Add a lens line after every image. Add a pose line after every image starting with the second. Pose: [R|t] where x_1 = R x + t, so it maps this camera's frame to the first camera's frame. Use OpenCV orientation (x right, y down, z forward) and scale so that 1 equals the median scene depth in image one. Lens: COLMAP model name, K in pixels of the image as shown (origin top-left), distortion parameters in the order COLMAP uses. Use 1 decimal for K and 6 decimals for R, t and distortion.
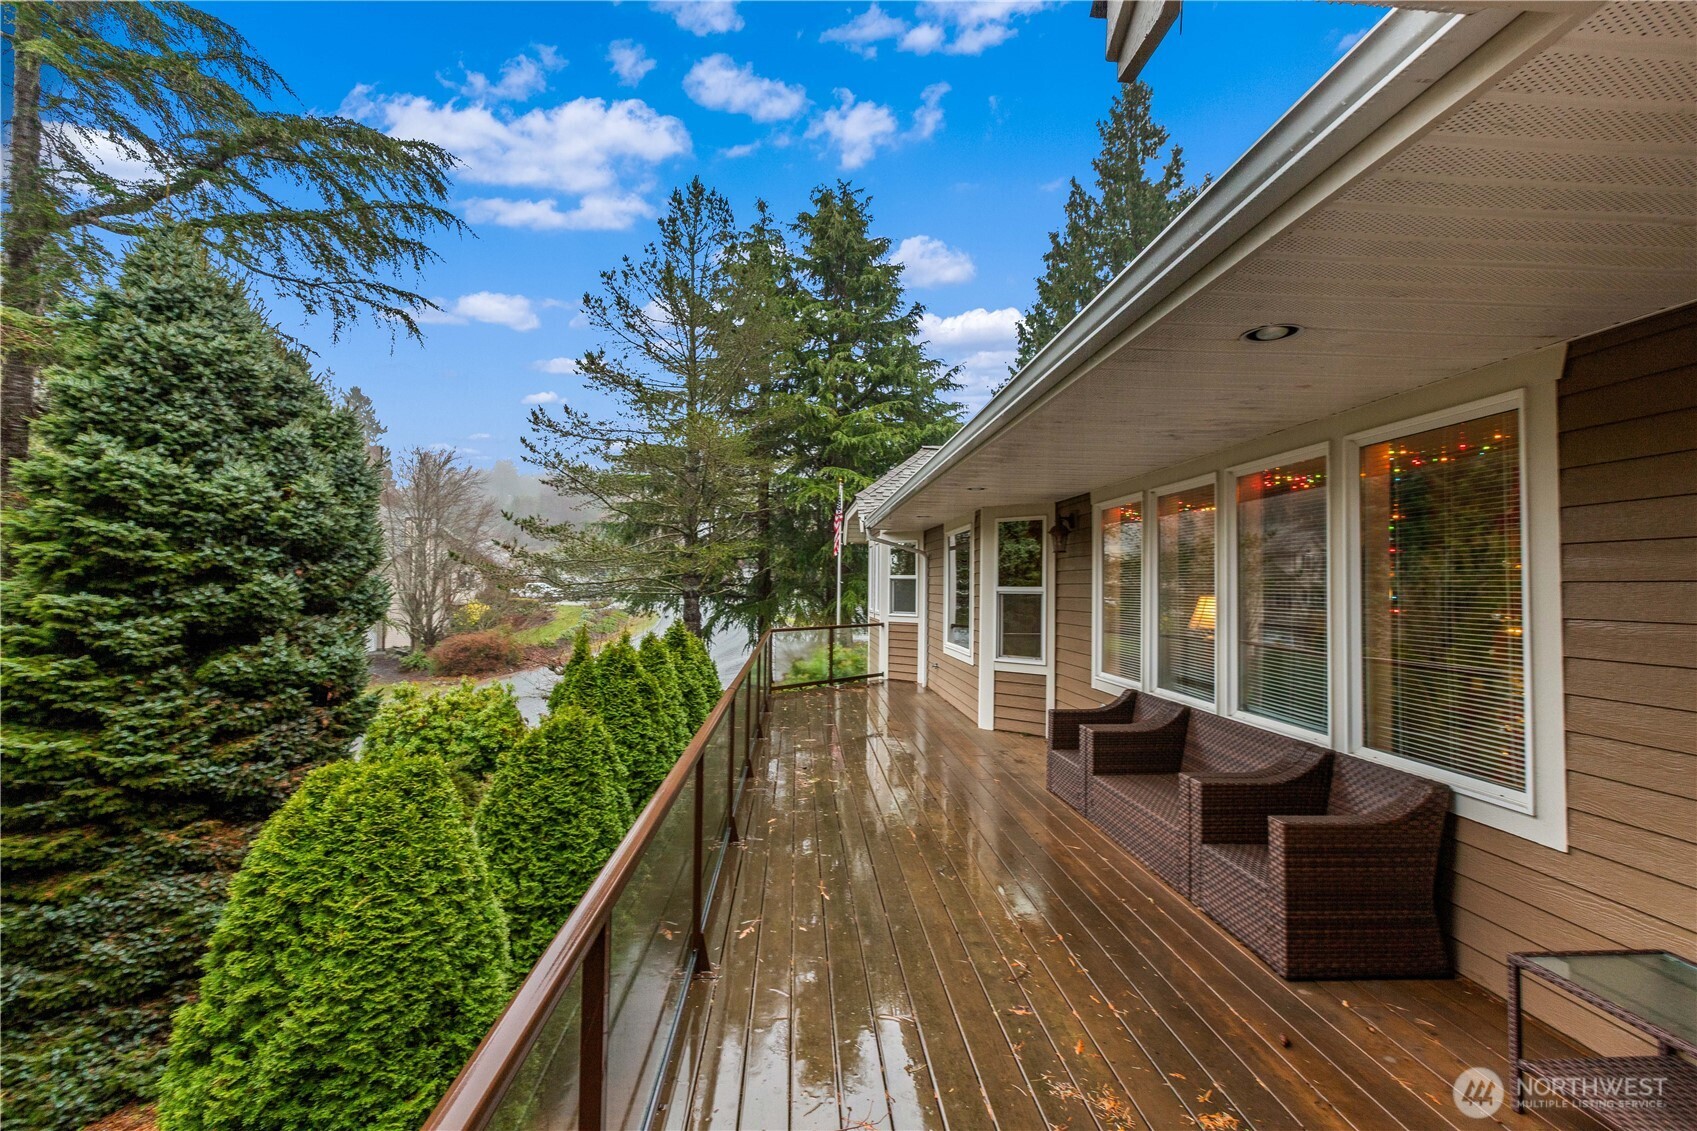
lens RADIAL K [[770.4, 0, 839.8], [0, 770.4, 565.6], [0, 0, 1]] dist [0.000736, -0.000312]
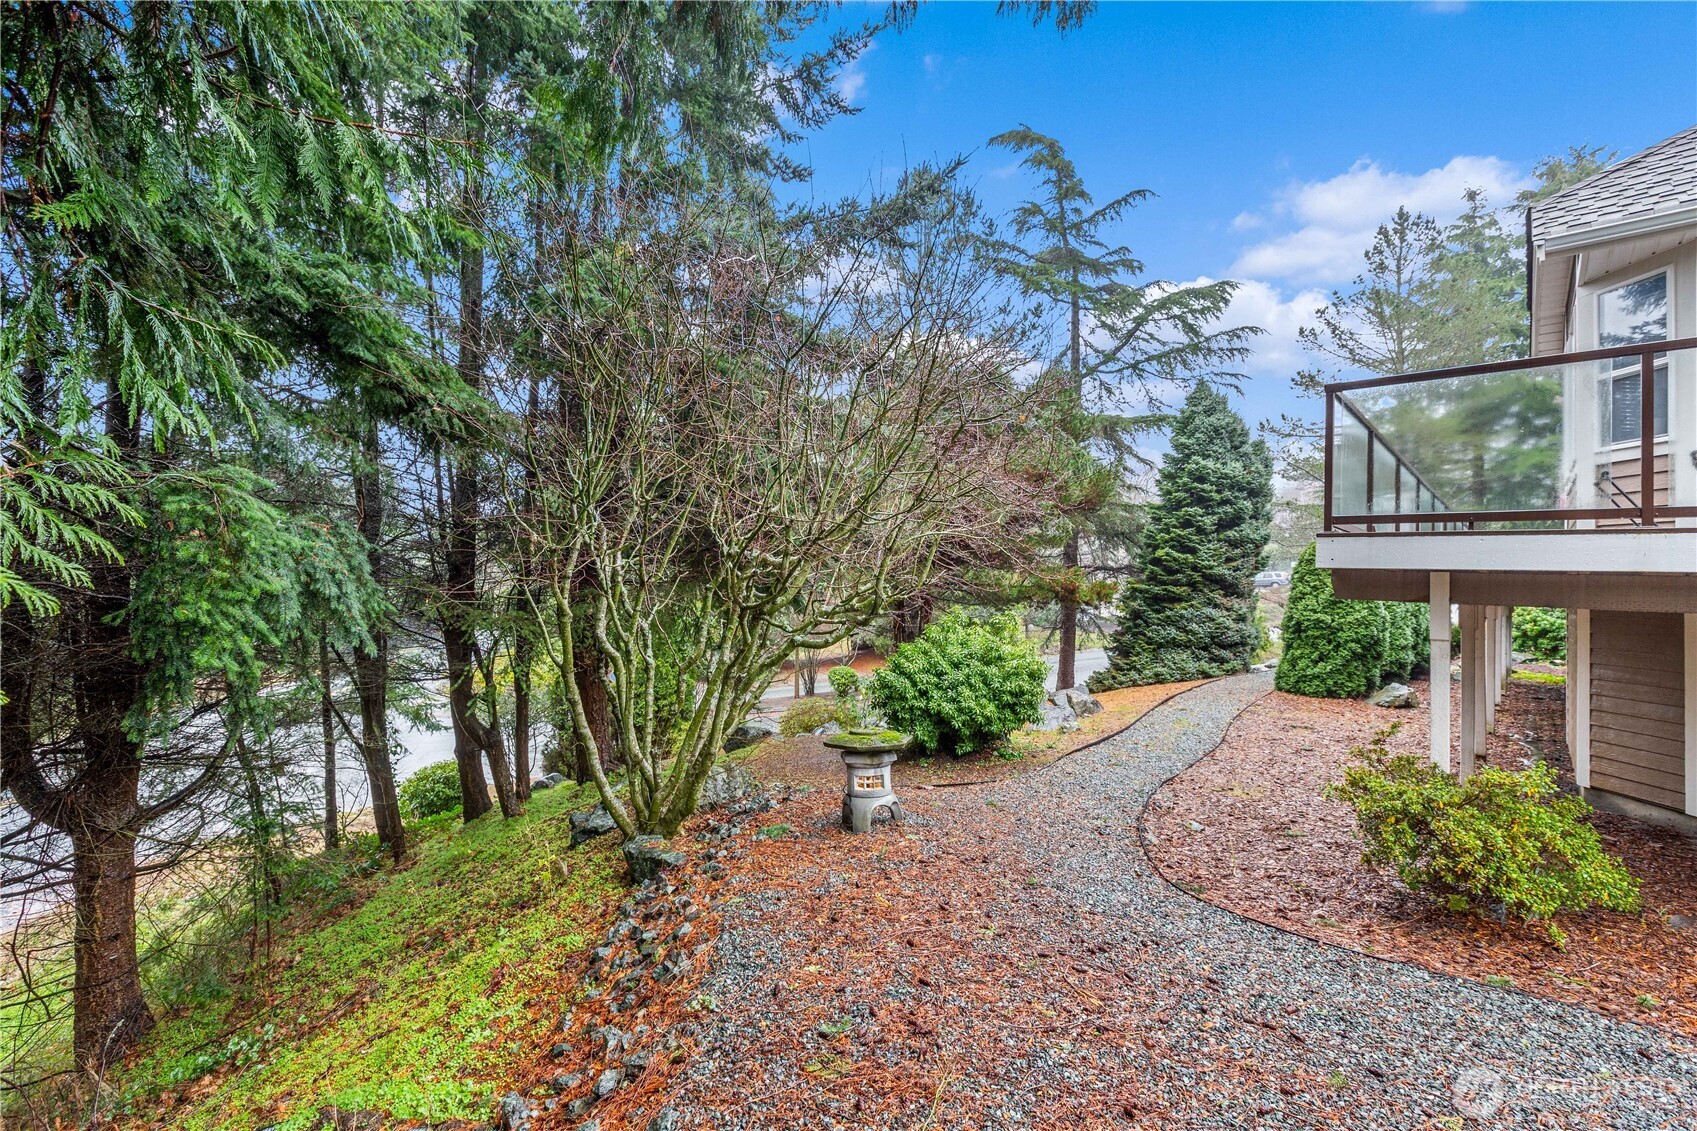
lens RADIAL K [[770.4, 0, 839.8], [0, 770.4, 565.6], [0, 0, 1]] dist [0.000736, -0.000312]
pose [[0.701812, -0.011793, -0.712265, 0.204377], [0.004606, 0.999917, -0.012017, 0.267066], [0.712348, 0.005153, 0.701808, -1.959720]]
